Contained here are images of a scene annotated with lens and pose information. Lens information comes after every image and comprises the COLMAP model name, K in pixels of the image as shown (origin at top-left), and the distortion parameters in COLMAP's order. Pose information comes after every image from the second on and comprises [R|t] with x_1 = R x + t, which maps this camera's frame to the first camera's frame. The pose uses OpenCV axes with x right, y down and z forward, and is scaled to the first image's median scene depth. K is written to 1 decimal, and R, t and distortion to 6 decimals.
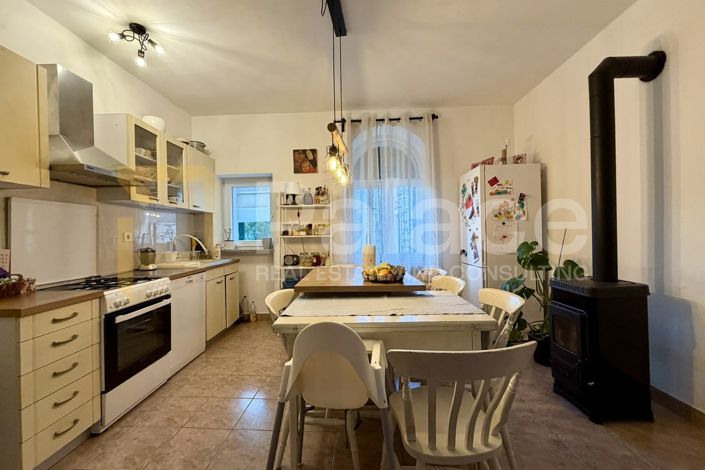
lens RADIAL K [[281.4, 0, 350.6], [0, 281.4, 235.6], [0, 0, 1]] dist [-0.000575, -0.000038]
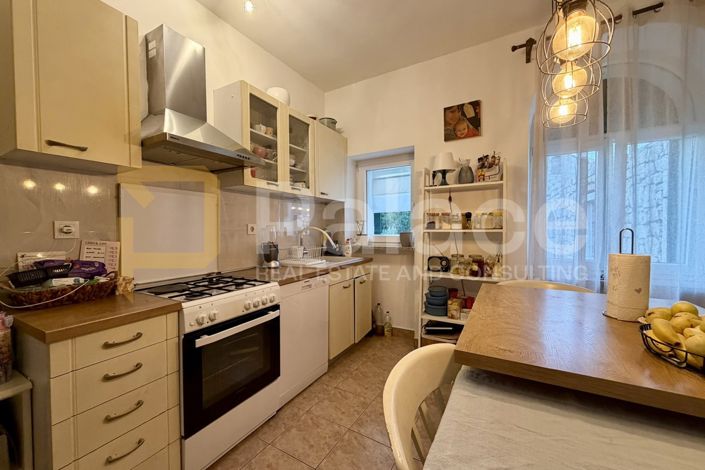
lens RADIAL K [[281.4, 0, 350.6], [0, 281.4, 235.6], [0, 0, 1]] dist [-0.000575, -0.000038]
pose [[0.878802, 0.021198, -0.476715, -0.089666], [-0.010087, 0.999615, 0.025854, -0.000974], [0.477079, -0.017912, 0.878678, 0.354701]]
